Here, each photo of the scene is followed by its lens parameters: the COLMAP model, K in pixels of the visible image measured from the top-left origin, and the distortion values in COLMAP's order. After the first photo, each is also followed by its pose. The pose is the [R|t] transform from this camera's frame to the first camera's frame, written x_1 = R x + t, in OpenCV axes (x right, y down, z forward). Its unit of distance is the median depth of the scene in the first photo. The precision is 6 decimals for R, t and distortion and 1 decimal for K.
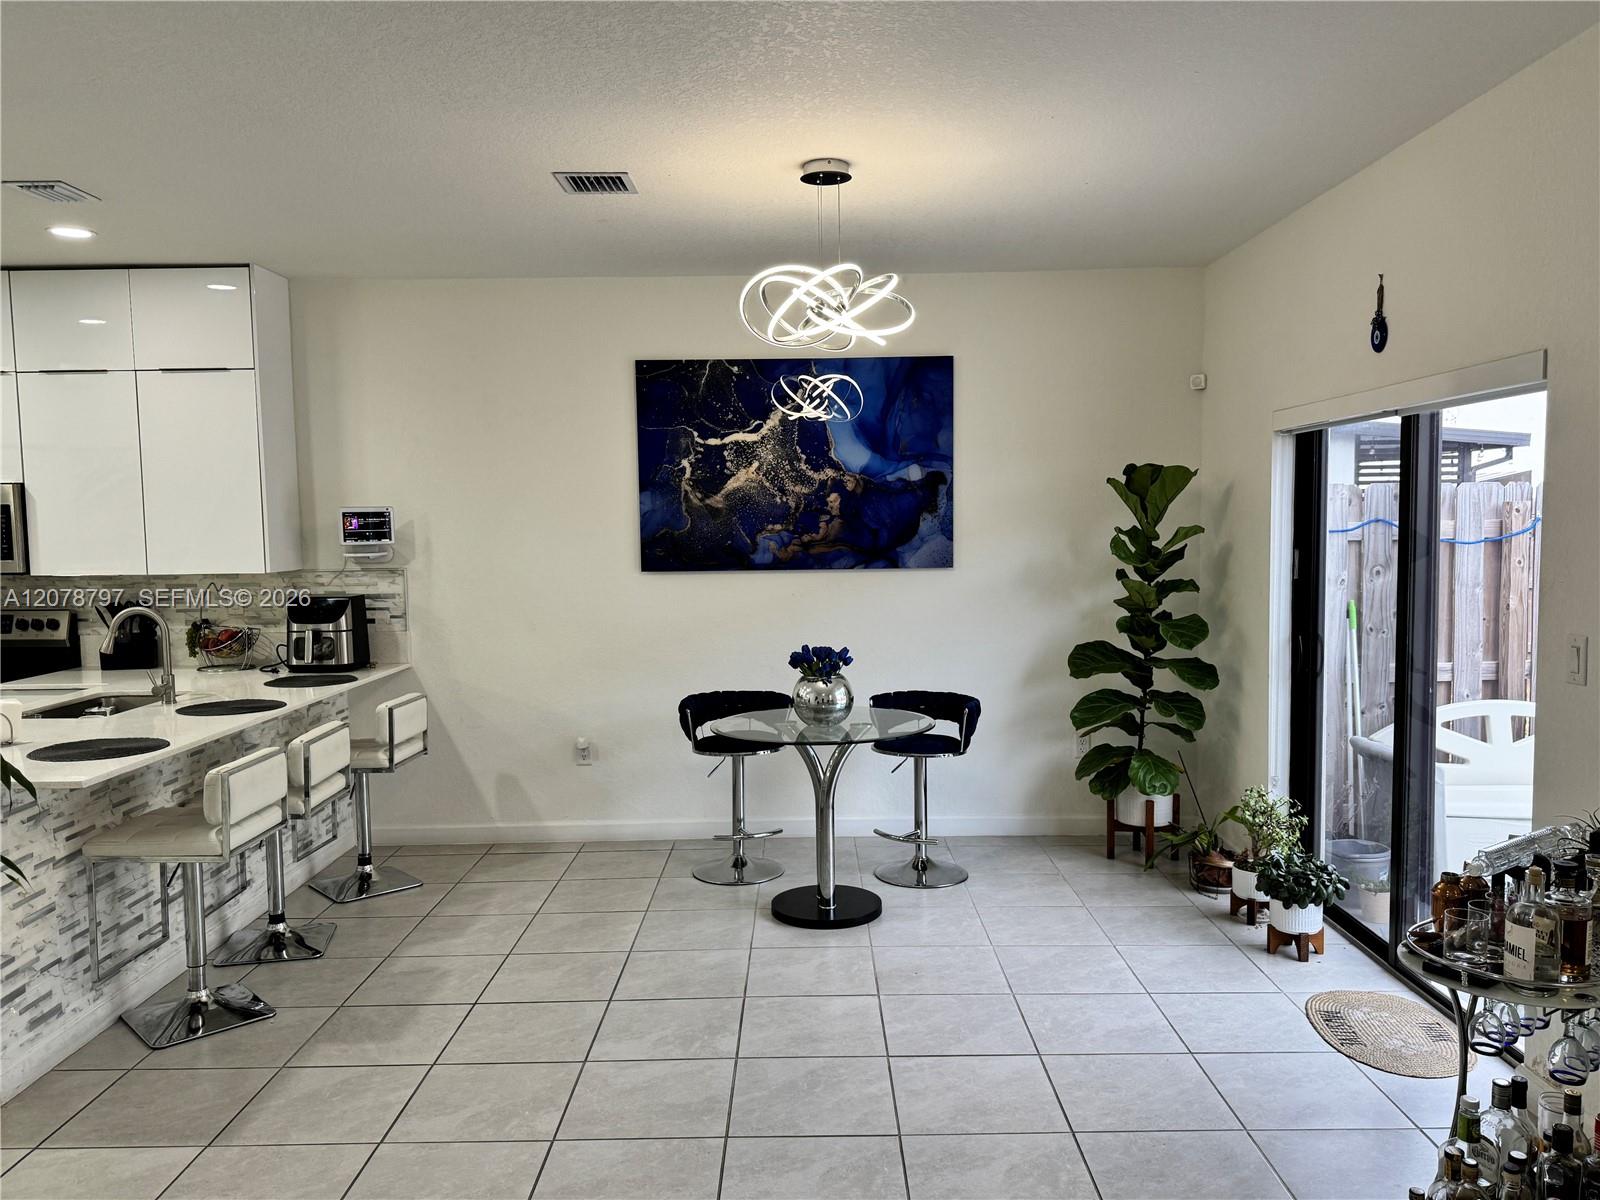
lens RADIAL K [[1173.9, 0, 808.1], [0, 1173.9, 603.5], [0, 0, 1]] dist [0.086134, -0.141034]
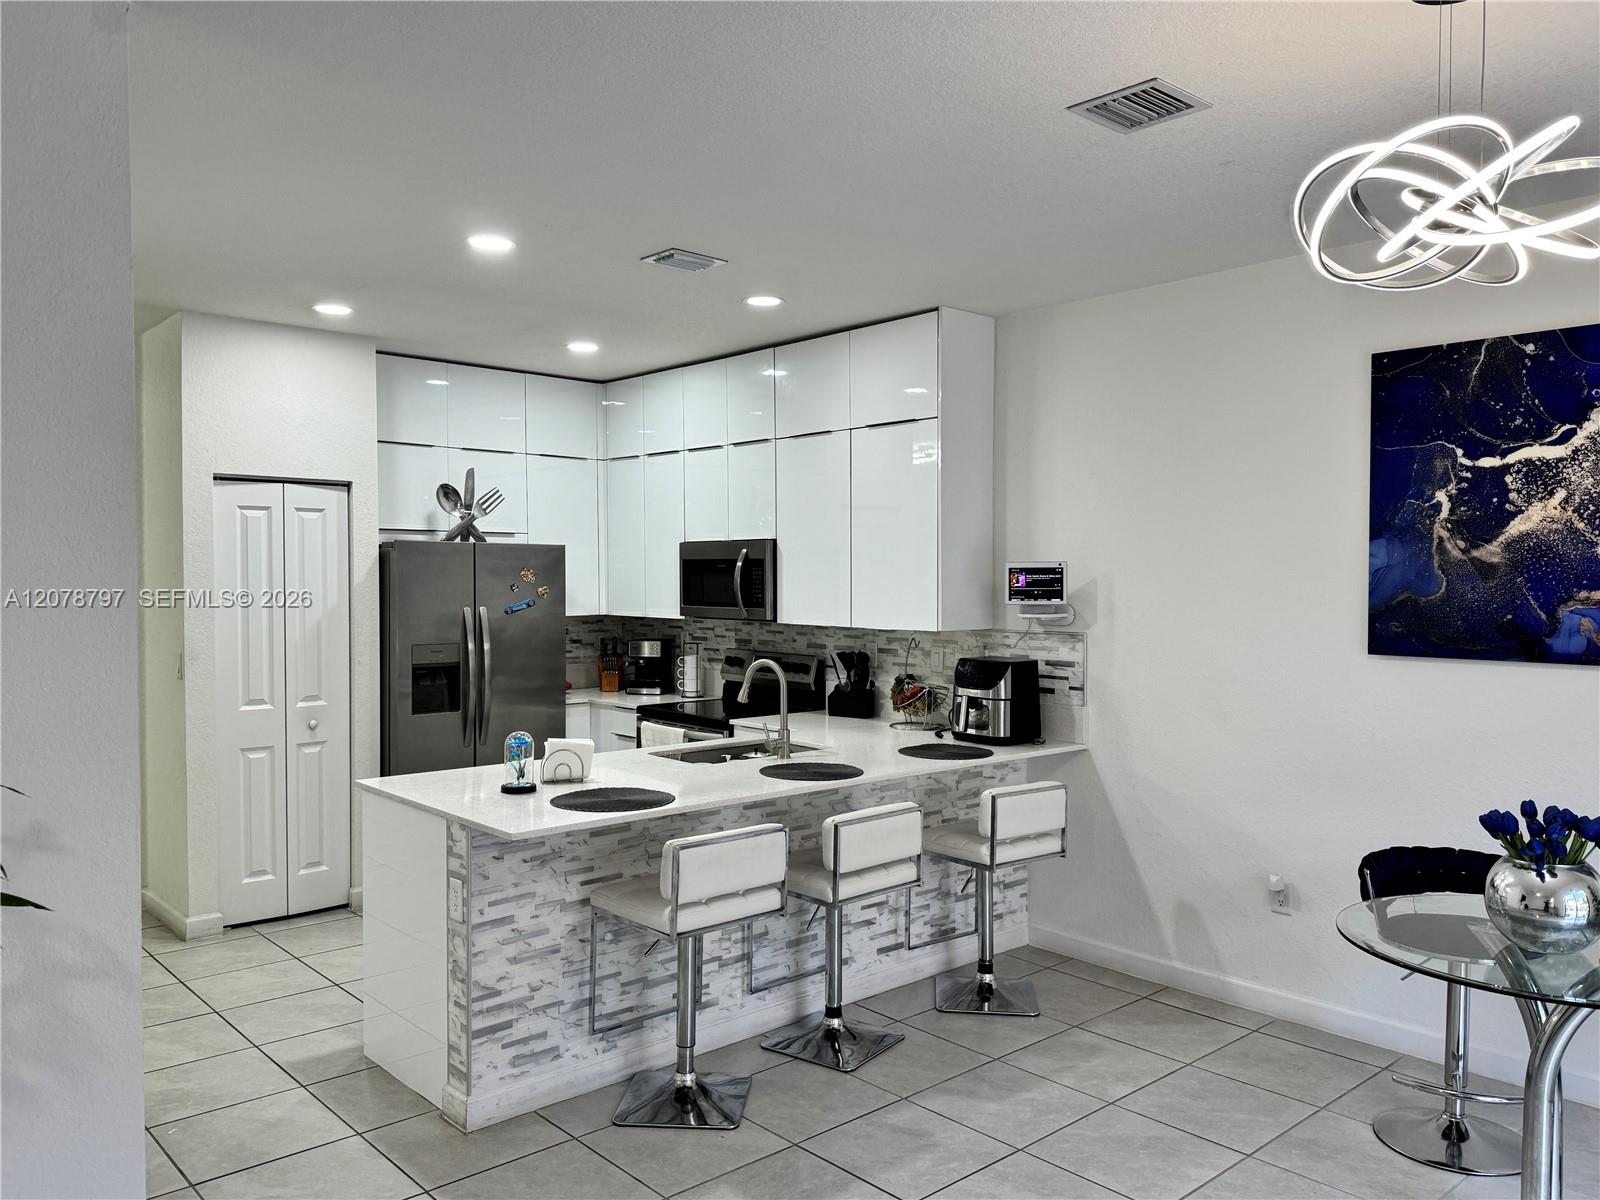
lens RADIAL K [[1173.9, 0, 808.1], [0, 1173.9, 603.5], [0, 0, 1]] dist [0.086134, -0.141034]
pose [[0.665661, 0.030602, -0.745627, 0.163065], [-0.064689, 0.997764, -0.016801, -0.024022], [0.743445, 0.059417, 0.666152, 0.286857]]
